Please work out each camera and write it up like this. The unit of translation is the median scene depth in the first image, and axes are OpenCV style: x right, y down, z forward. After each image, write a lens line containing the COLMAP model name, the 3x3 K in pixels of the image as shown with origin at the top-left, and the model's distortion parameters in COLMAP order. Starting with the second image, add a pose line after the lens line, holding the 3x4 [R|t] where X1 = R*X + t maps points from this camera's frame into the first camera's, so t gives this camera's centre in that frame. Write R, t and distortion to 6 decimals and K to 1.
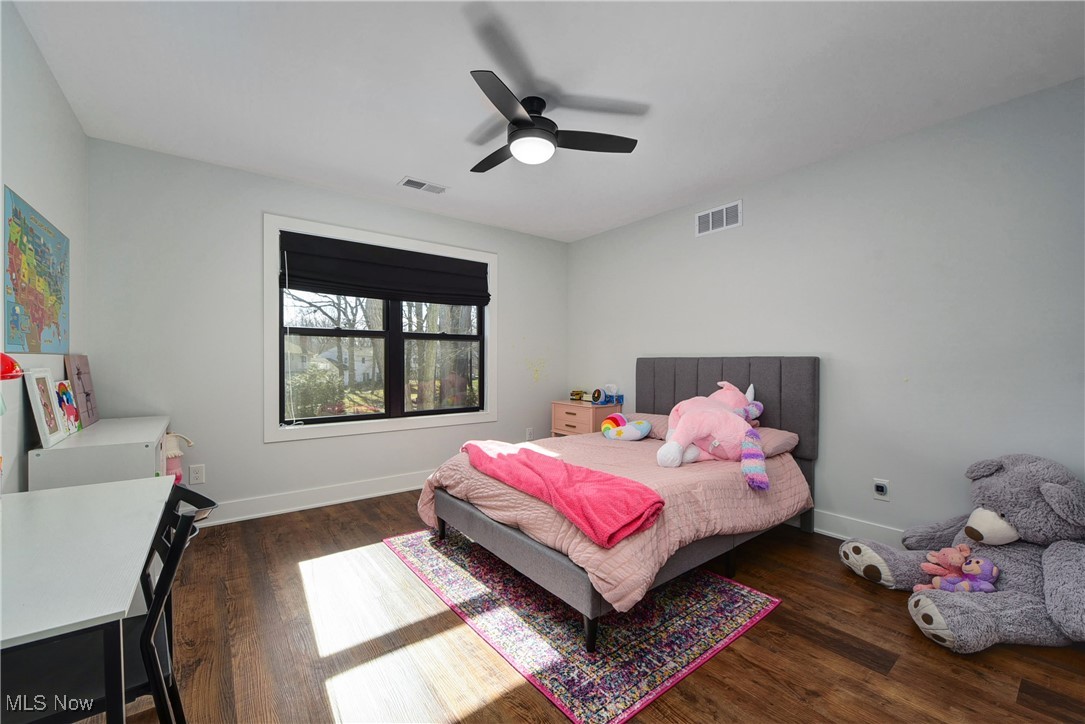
lens RADIAL K [[438.5, 0, 542.5], [0, 438.5, 362.0], [0, 0, 1]] dist [-0.000082, -0.000003]
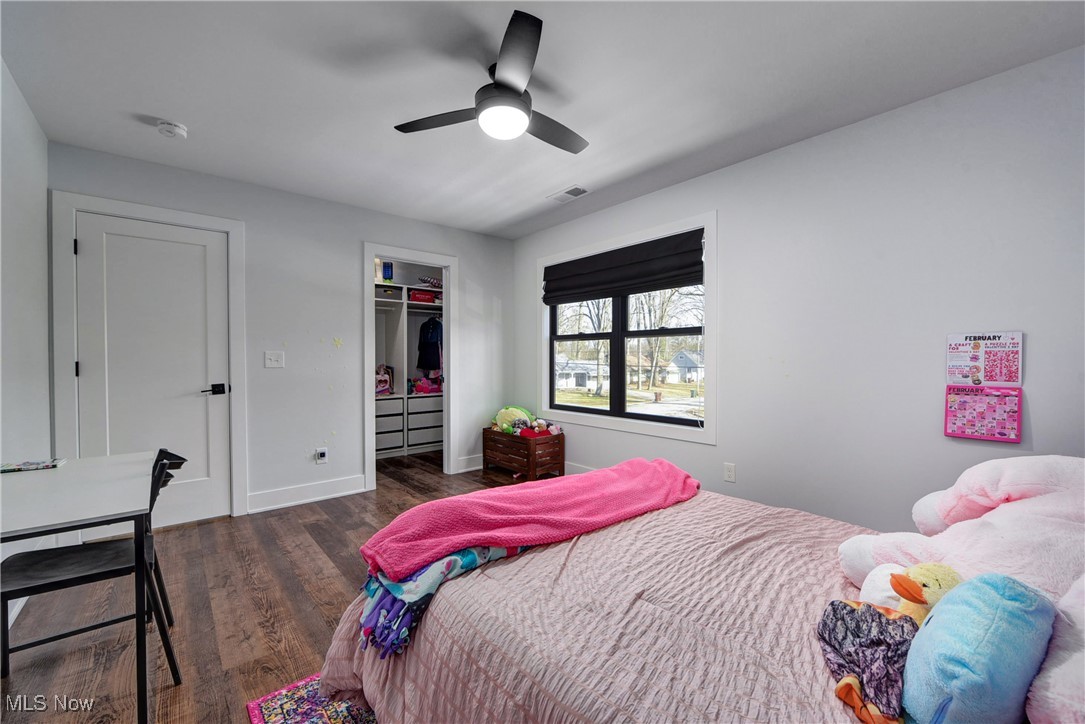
lens RADIAL K [[438.5, 0, 542.5], [0, 438.5, 362.0], [0, 0, 1]] dist [-0.000082, -0.000003]
pose [[0.052582, 0.003712, -0.998610, 0.662560], [-0.001597, 0.999992, 0.003633, -0.000392], [0.998615, 0.001404, 0.052588, 0.788857]]
